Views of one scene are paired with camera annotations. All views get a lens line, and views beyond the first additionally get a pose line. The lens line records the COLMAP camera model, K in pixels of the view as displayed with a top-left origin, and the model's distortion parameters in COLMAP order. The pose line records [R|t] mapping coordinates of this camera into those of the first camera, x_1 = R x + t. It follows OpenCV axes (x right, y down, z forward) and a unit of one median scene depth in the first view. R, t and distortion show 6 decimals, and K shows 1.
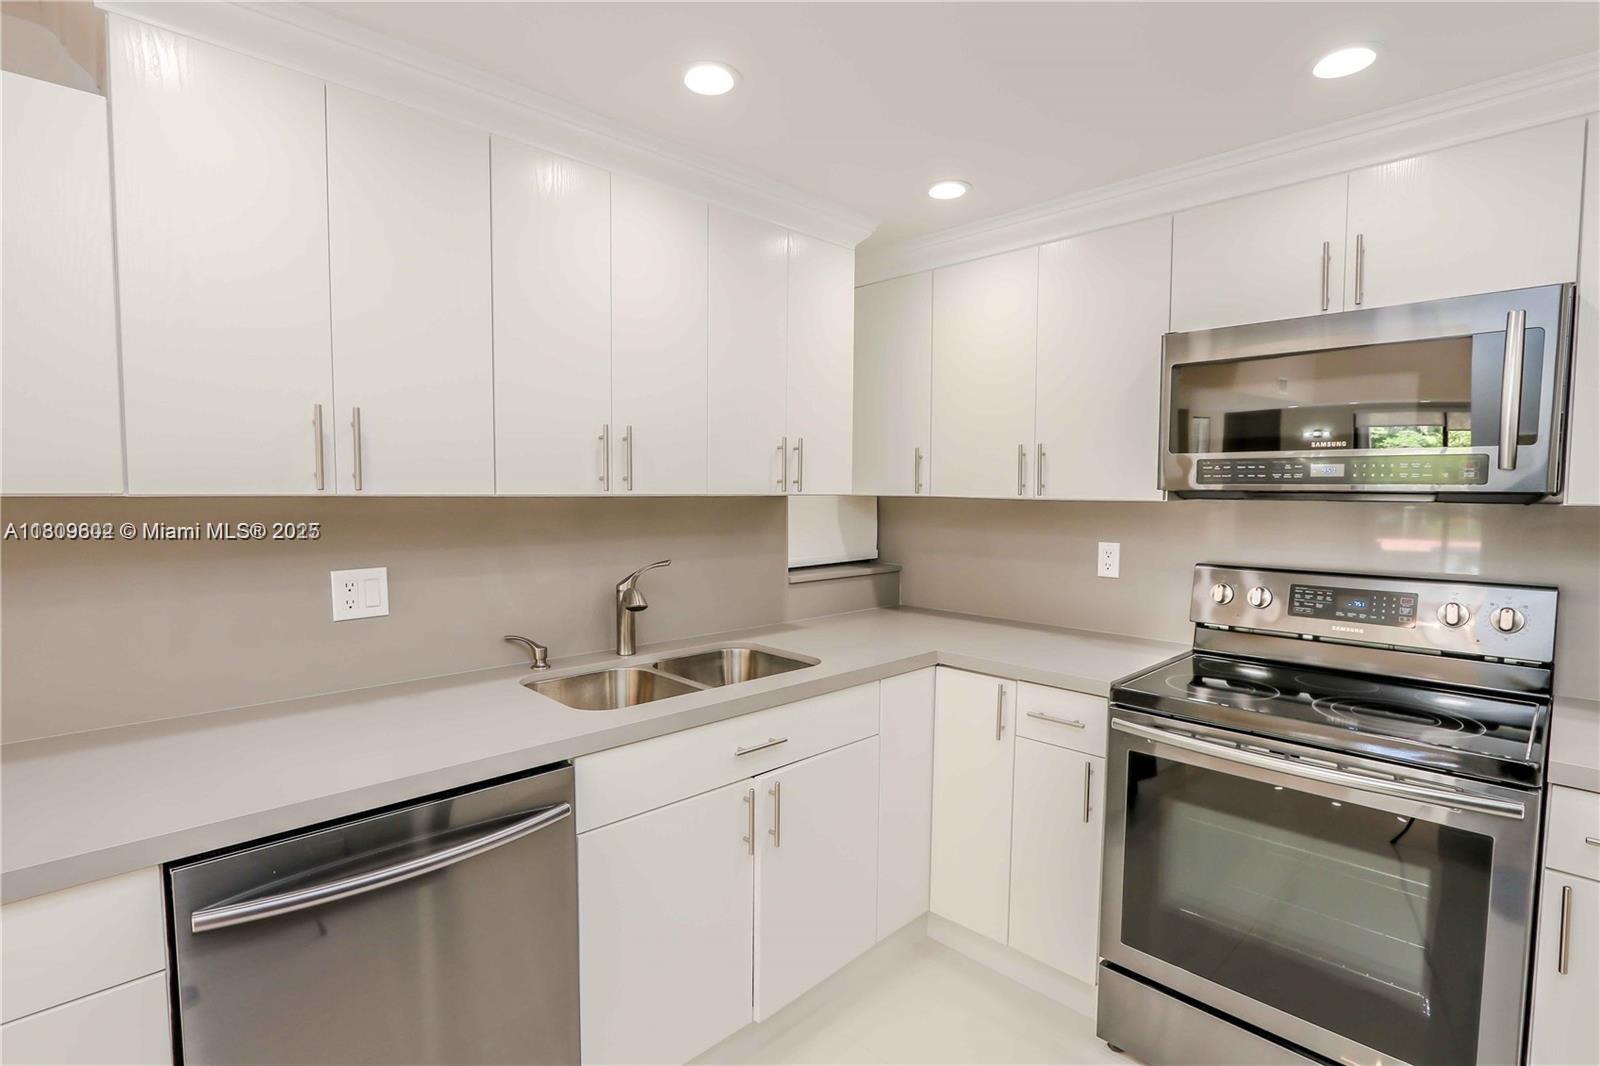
lens RADIAL K [[755.6, 0, 774.1], [0, 755.6, 540.1], [0, 0, 1]] dist [-0.020798, 0.001145]
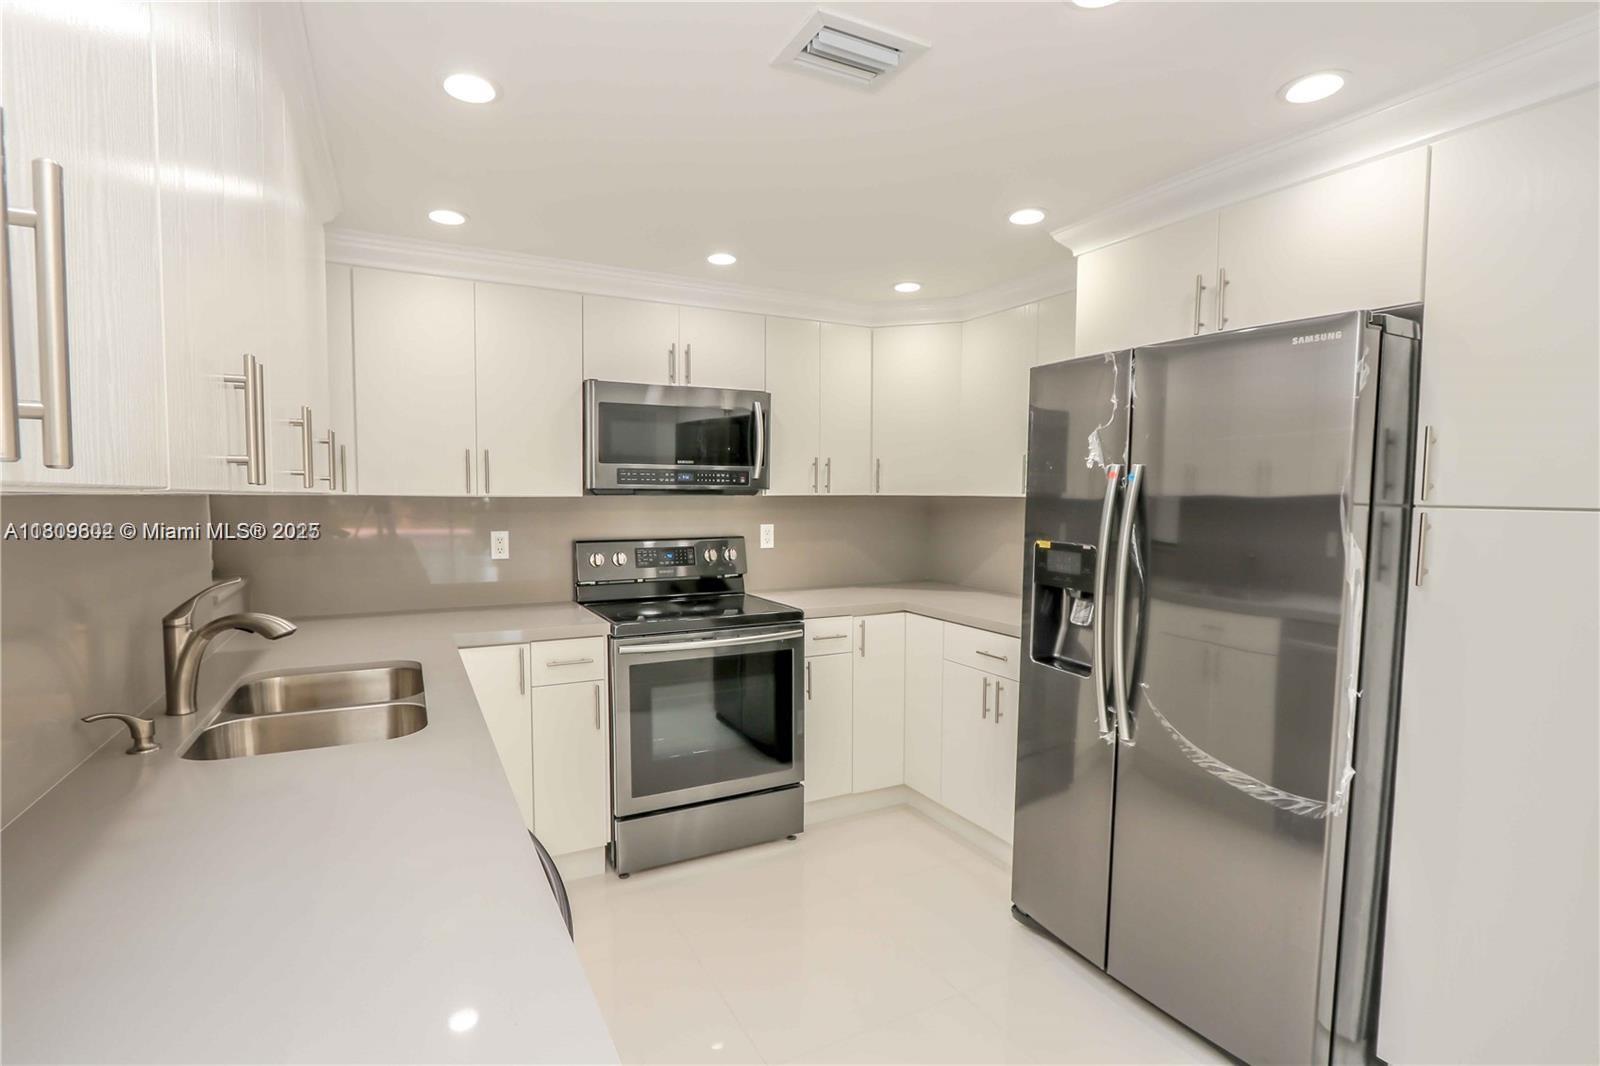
lens RADIAL K [[755.6, 0, 774.1], [0, 755.6, 540.1], [0, 0, 1]] dist [-0.020798, 0.001145]
pose [[0.292824, -0.061883, 0.954162, -0.771300], [0.062823, 0.996992, 0.045381, -0.012693], [-0.954100, 0.046655, 0.295831, 0.257563]]
